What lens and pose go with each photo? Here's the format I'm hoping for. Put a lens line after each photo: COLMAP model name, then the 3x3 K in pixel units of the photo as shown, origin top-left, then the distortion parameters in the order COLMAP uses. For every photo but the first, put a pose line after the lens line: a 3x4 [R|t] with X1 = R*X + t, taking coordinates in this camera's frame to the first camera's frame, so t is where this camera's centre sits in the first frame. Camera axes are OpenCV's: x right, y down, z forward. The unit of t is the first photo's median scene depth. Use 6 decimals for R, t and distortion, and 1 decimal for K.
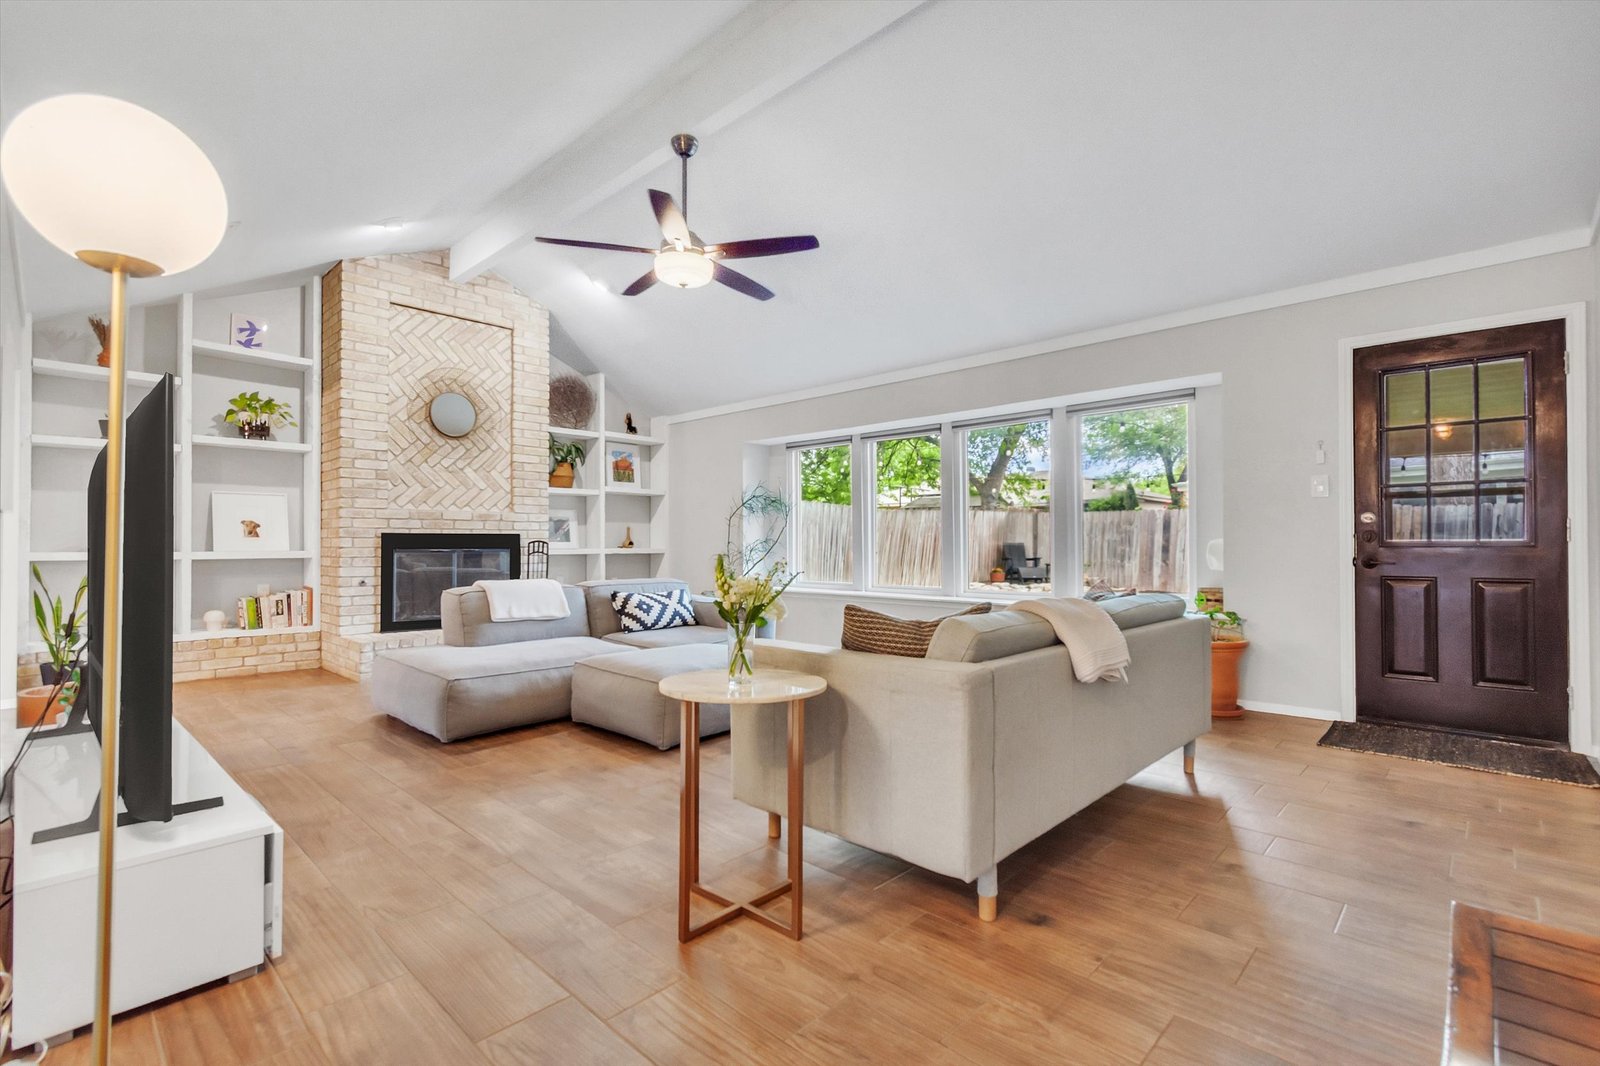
lens RADIAL K [[735.7, 0, 800.6], [0, 735.7, 539.6], [0, 0, 1]] dist [-0.001244, -0.000107]
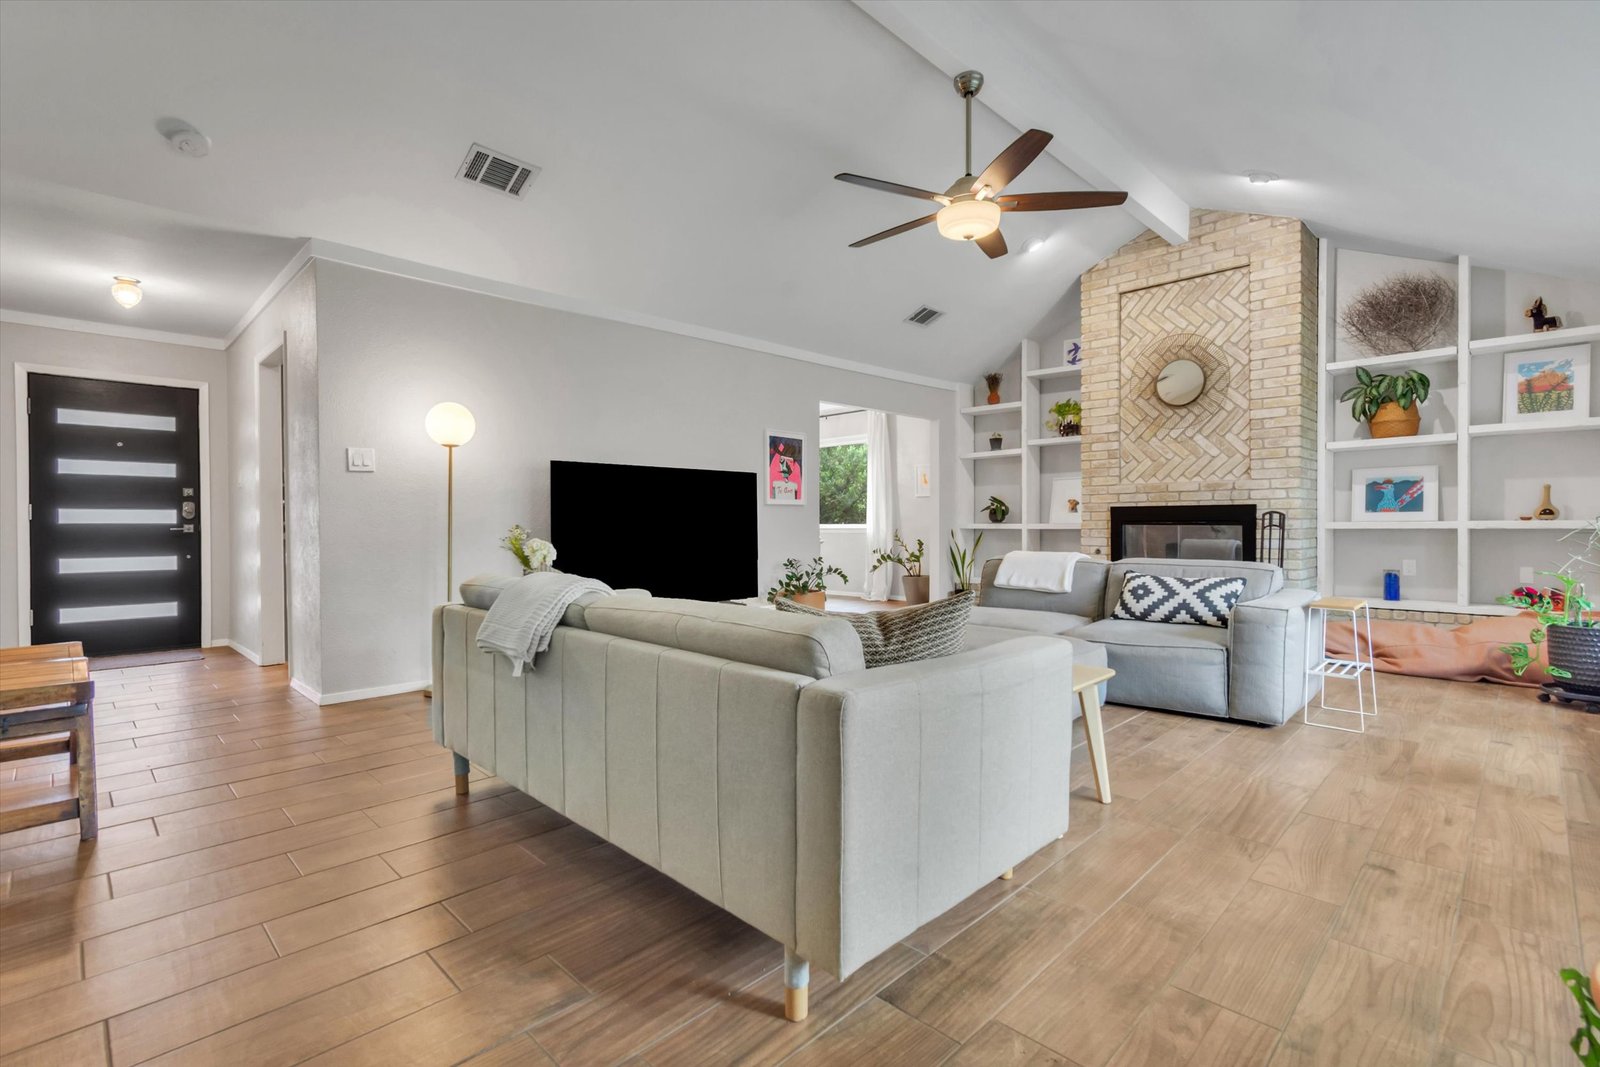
lens RADIAL K [[728.0, 0, 804.2], [0, 728.0, 532.1], [0, 0, 1]] dist [0.001475, -0.000535]
pose [[-0.024350, 0.014277, -0.999602, 0.503629], [0.013259, 0.999815, 0.013957, 0.006631], [0.999616, -0.012914, -0.024534, 0.531165]]
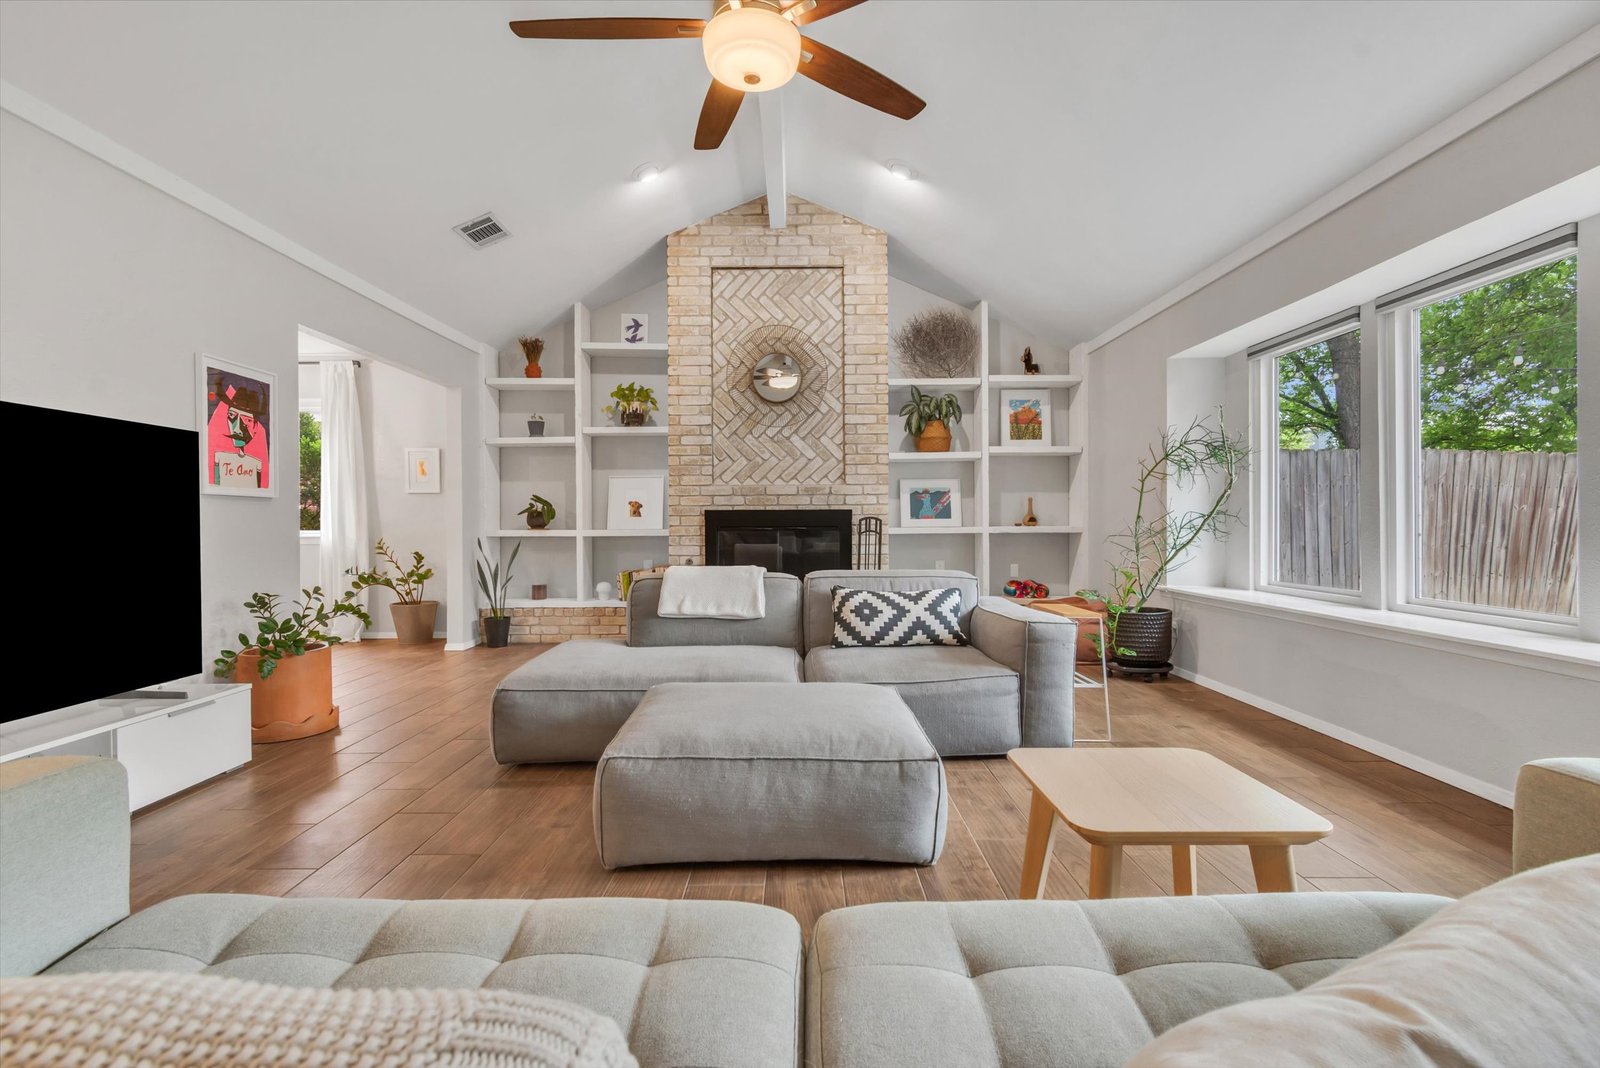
lens RADIAL K [[726.1, 0, 793.5], [0, 726.1, 534.9], [0, 0, 1]] dist [-0.000740, -0.001419]
pose [[0.686620, 0.006480, -0.726988, 0.189285], [0.009808, 0.999787, 0.018174, 0.006195], [0.726950, -0.019609, 0.686410, 0.404829]]
